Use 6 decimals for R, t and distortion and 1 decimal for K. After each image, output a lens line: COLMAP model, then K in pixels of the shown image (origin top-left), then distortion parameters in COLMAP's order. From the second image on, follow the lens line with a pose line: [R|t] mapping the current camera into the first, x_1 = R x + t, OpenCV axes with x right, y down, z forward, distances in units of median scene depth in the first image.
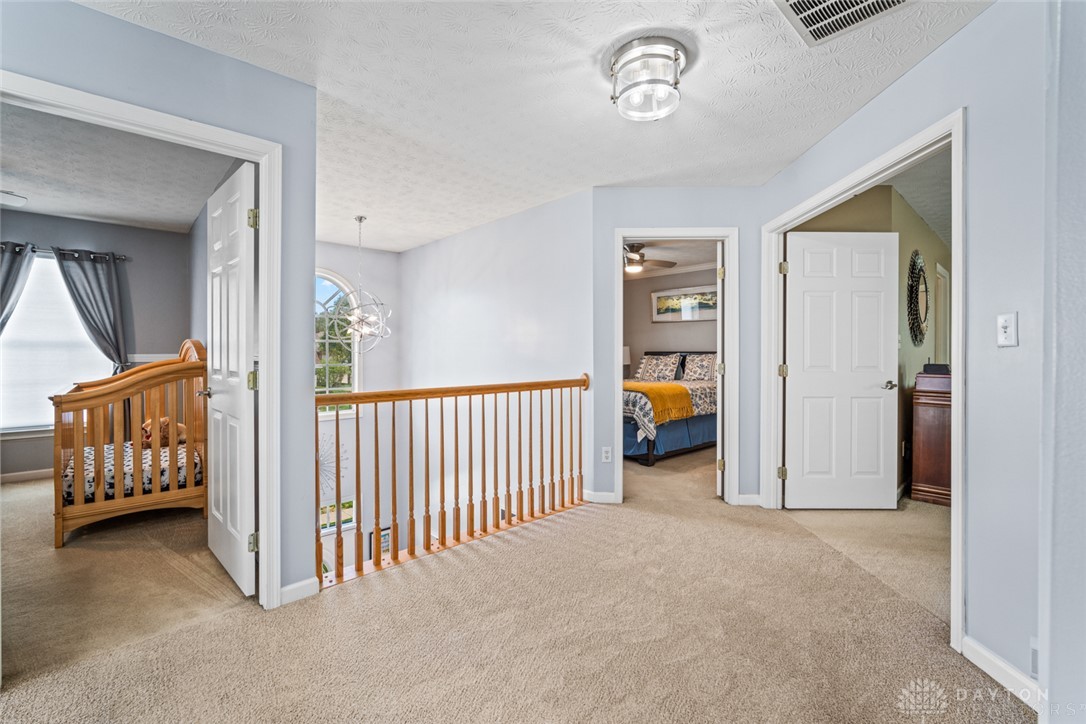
lens RADIAL K [[477.2, 0, 543.3], [0, 477.2, 343.7], [0, 0, 1]] dist [-0.002119, 0.000378]
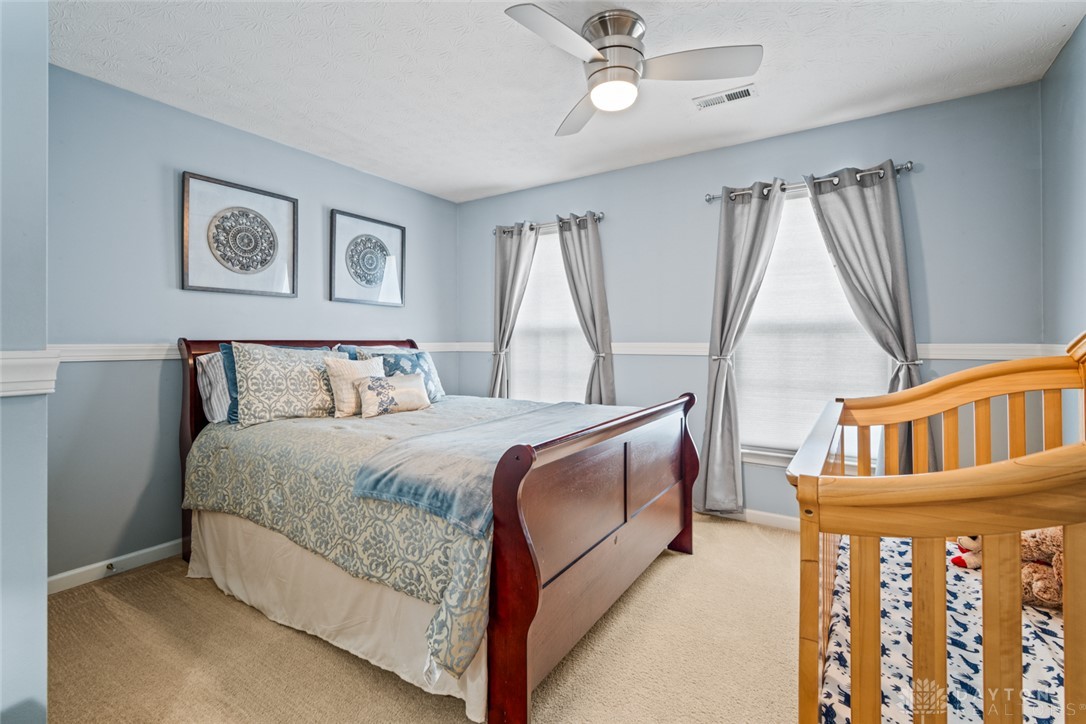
lens RADIAL K [[477.2, 0, 543.3], [0, 477.2, 343.7], [0, 0, 1]] dist [-0.002119, 0.000378]
pose [[0.196414, 0.006594, -0.980499, -0.148202], [0.009053, 0.999923, 0.008538, 0.004594], [0.980479, -0.010553, 0.196339, 0.166642]]
